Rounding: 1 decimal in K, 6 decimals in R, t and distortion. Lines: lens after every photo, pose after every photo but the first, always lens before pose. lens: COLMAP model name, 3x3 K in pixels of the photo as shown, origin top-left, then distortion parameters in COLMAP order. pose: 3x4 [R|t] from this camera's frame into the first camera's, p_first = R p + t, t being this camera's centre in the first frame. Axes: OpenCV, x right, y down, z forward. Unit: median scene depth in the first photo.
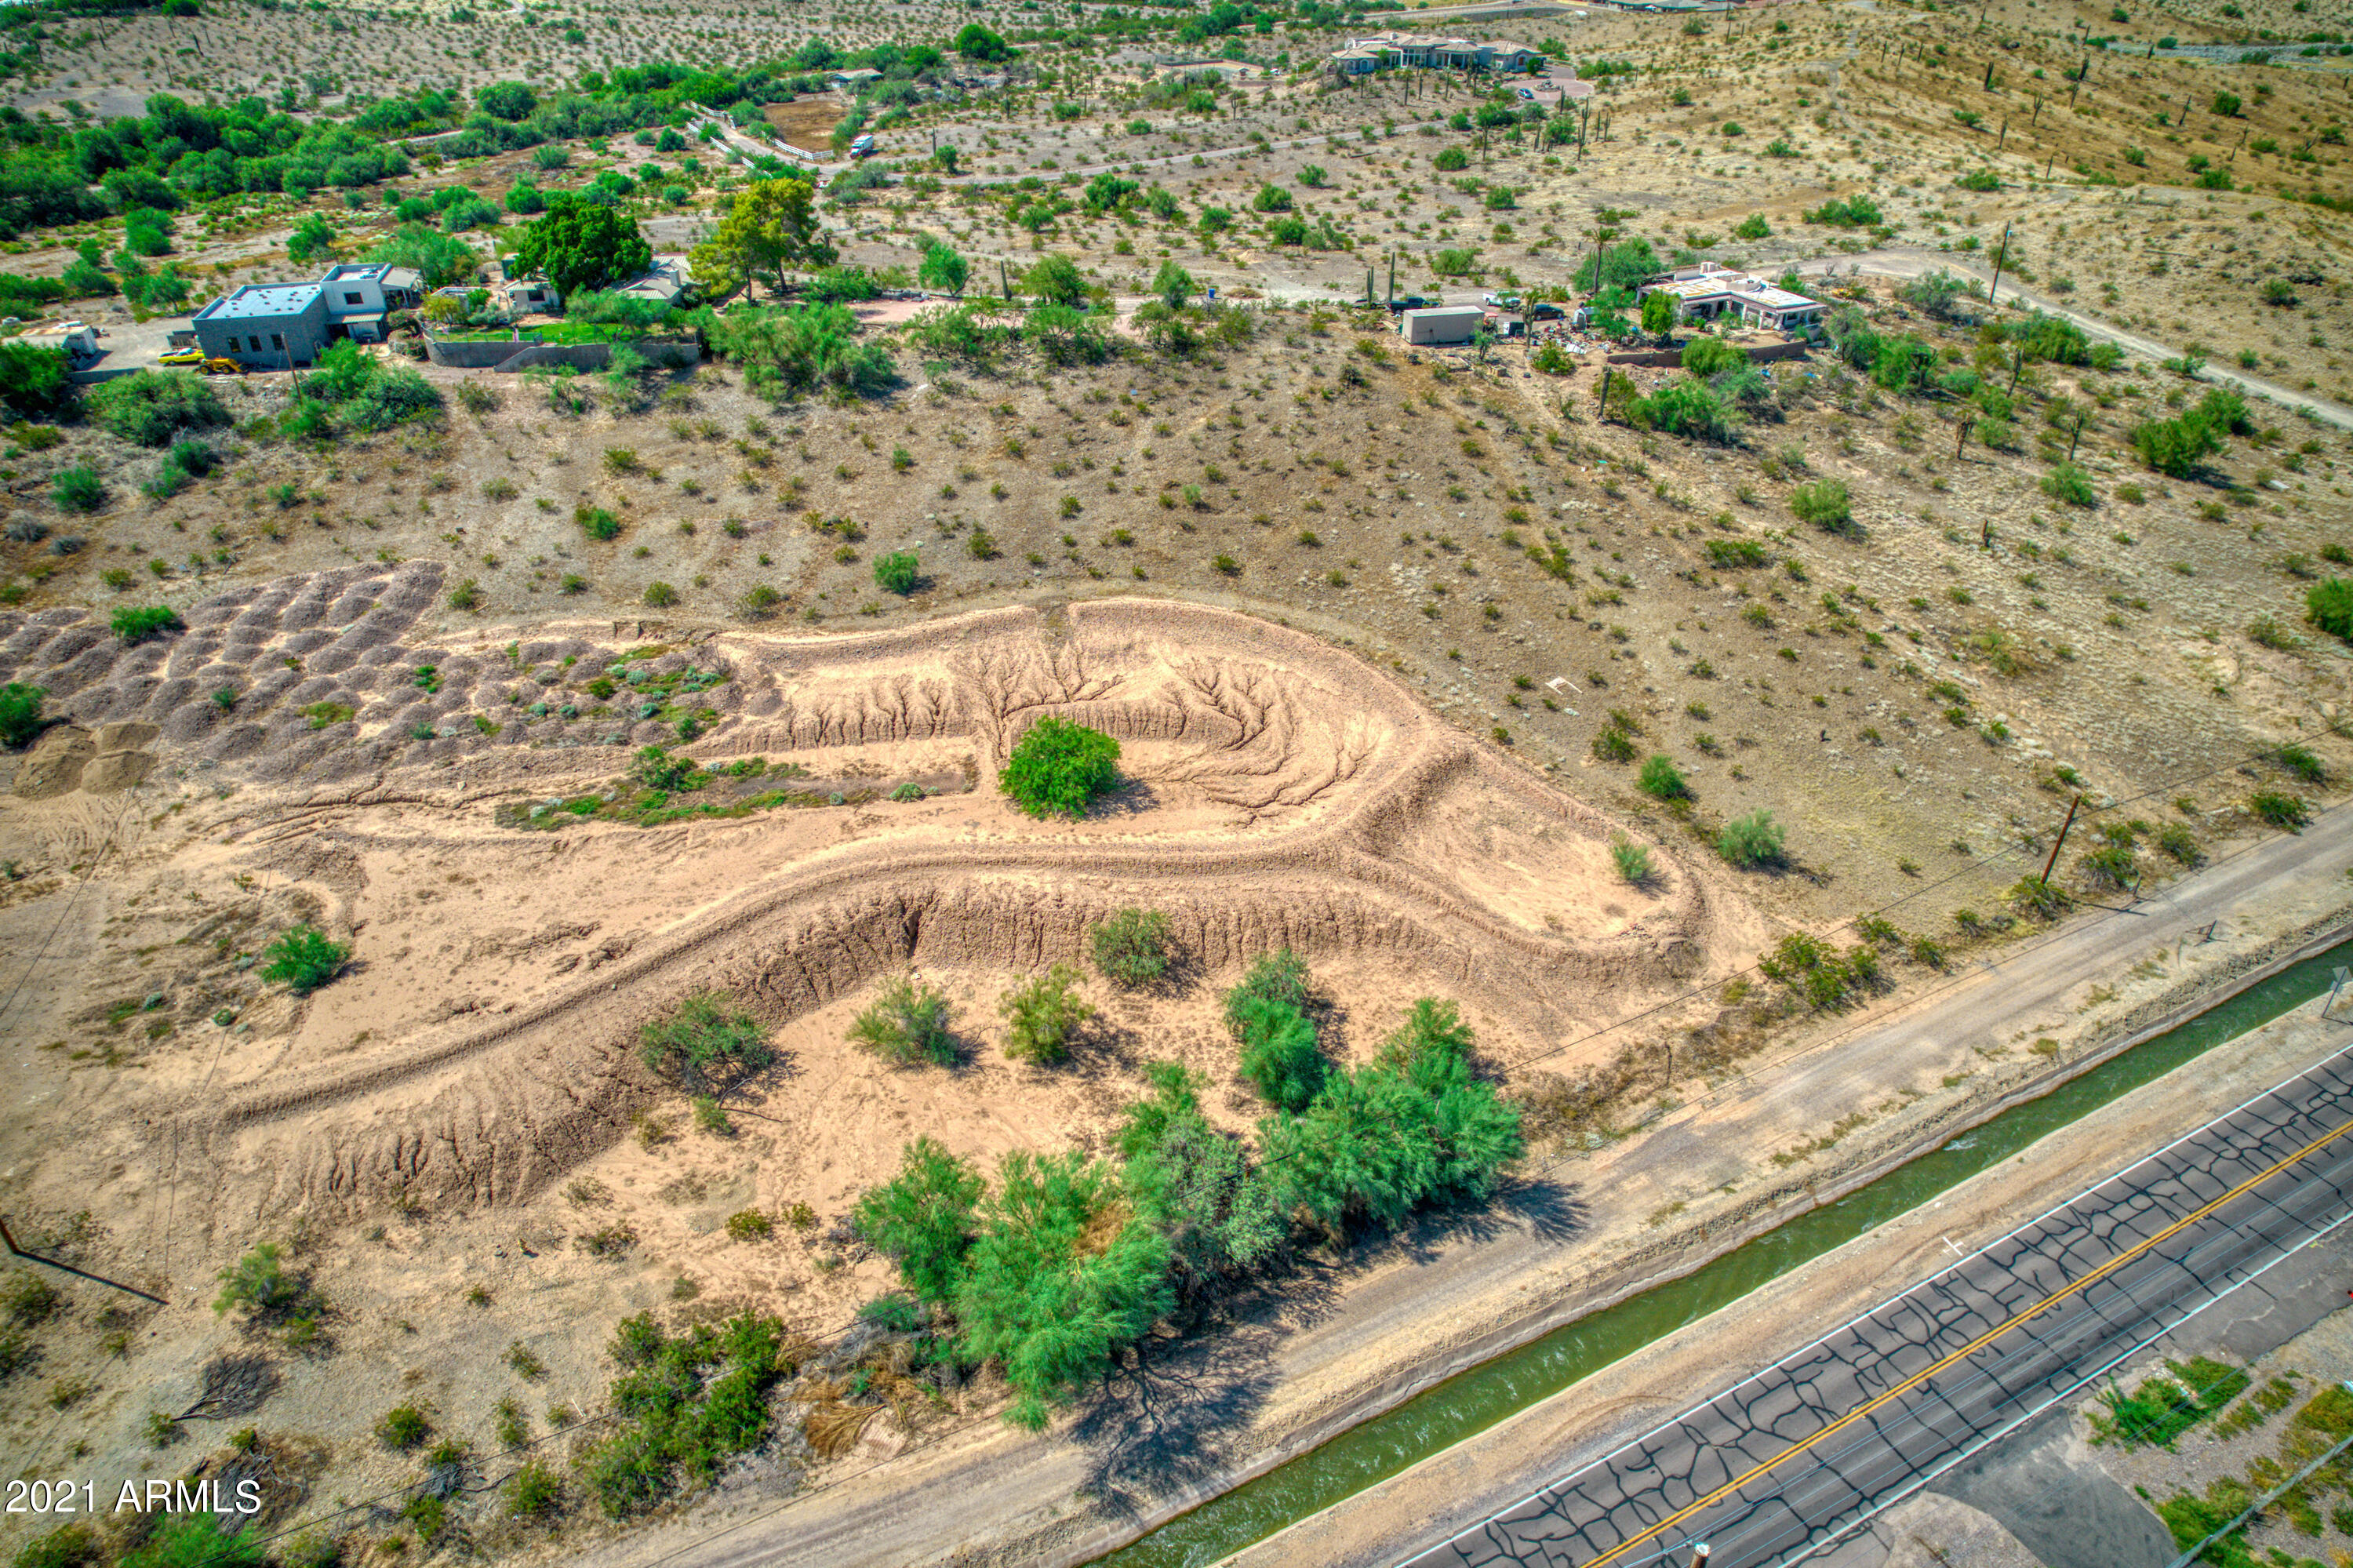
lens RADIAL K [[1495.7, 0, 1185.2], [0, 1495.7, 791.6], [0, 0, 1]] dist [-0.073551, 0.063753]
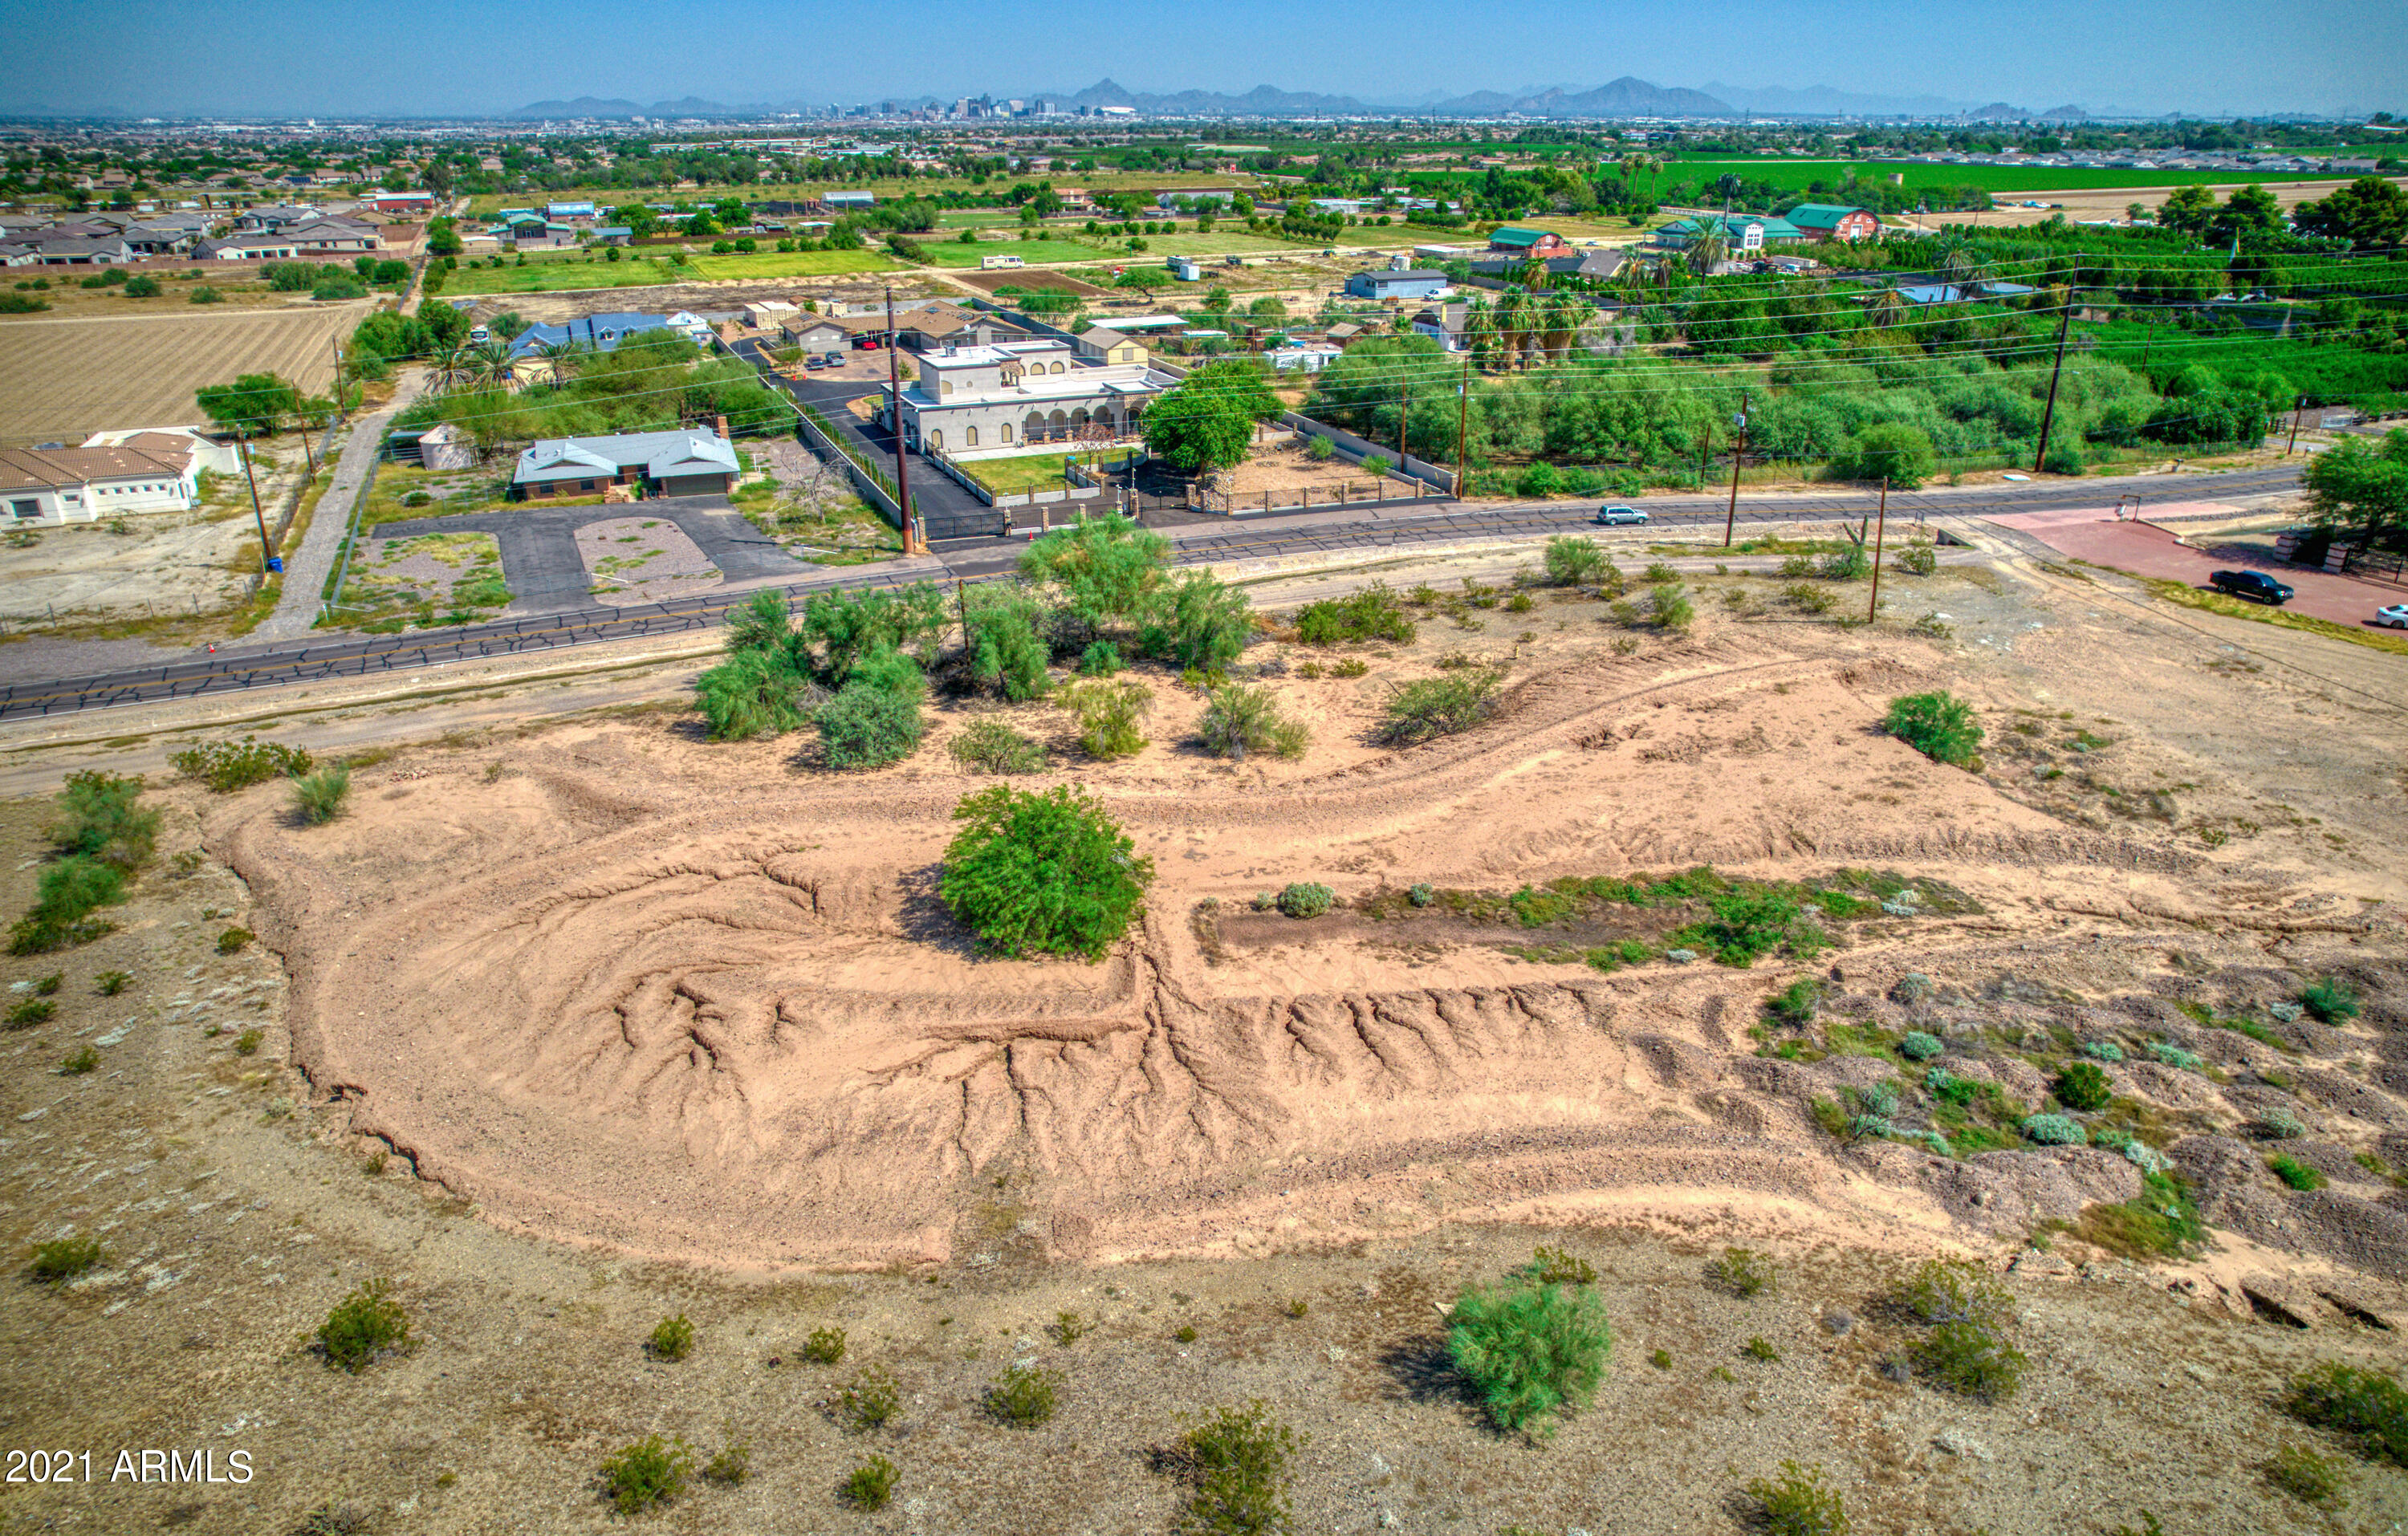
lens RADIAL K [[1566.1, 0, 1208.1], [0, 1566.1, 739.8], [0, 0, 1]] dist [-0.082167, 0.075607]
pose [[-0.998087, -0.019714, 0.058595, -0.164137], [0.036553, 0.576195, 0.816494, -0.498040], [-0.049858, 0.817074, -0.574373, 1.182530]]
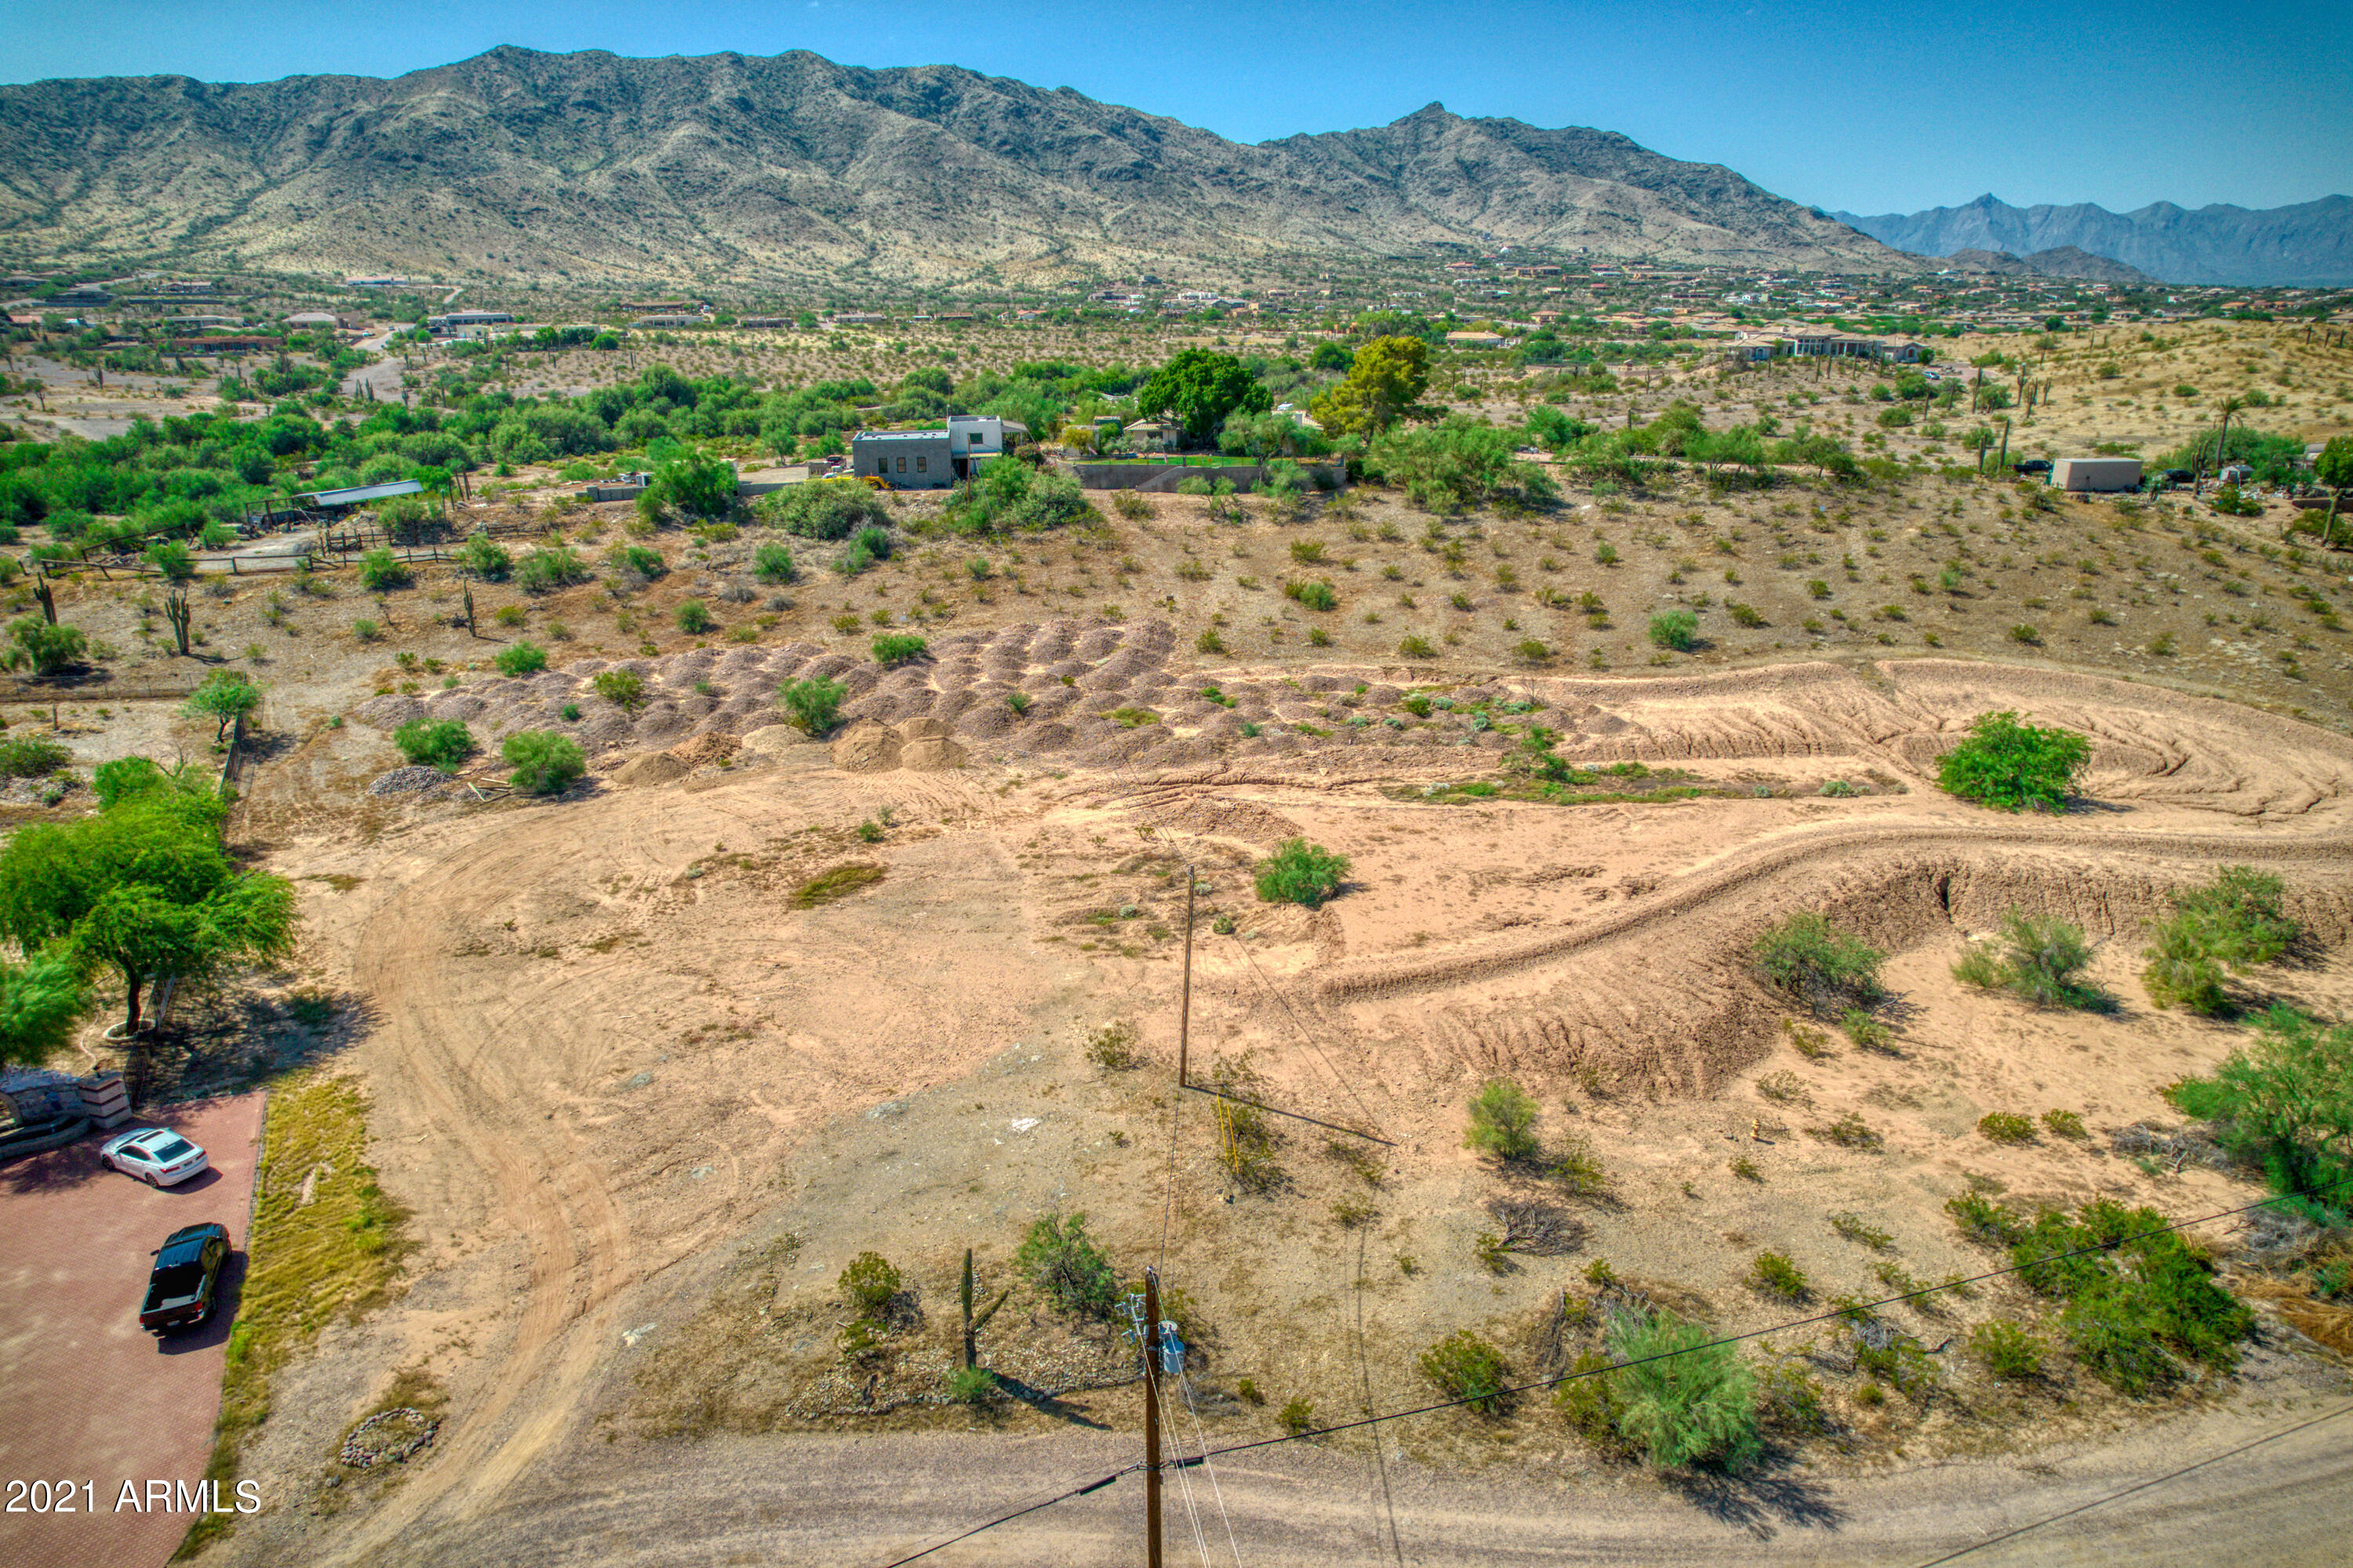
lens RADIAL K [[1521.0, 0, 1176.5], [0, 1521.0, 784.0], [0, 0, 1]] dist [-0.079445, 0.069139]
pose [[0.992249, 0.031022, -0.120333, -0.425985], [-0.059647, 0.968395, -0.242186, 0.217005], [0.109017, 0.247486, 0.962739, 0.072701]]
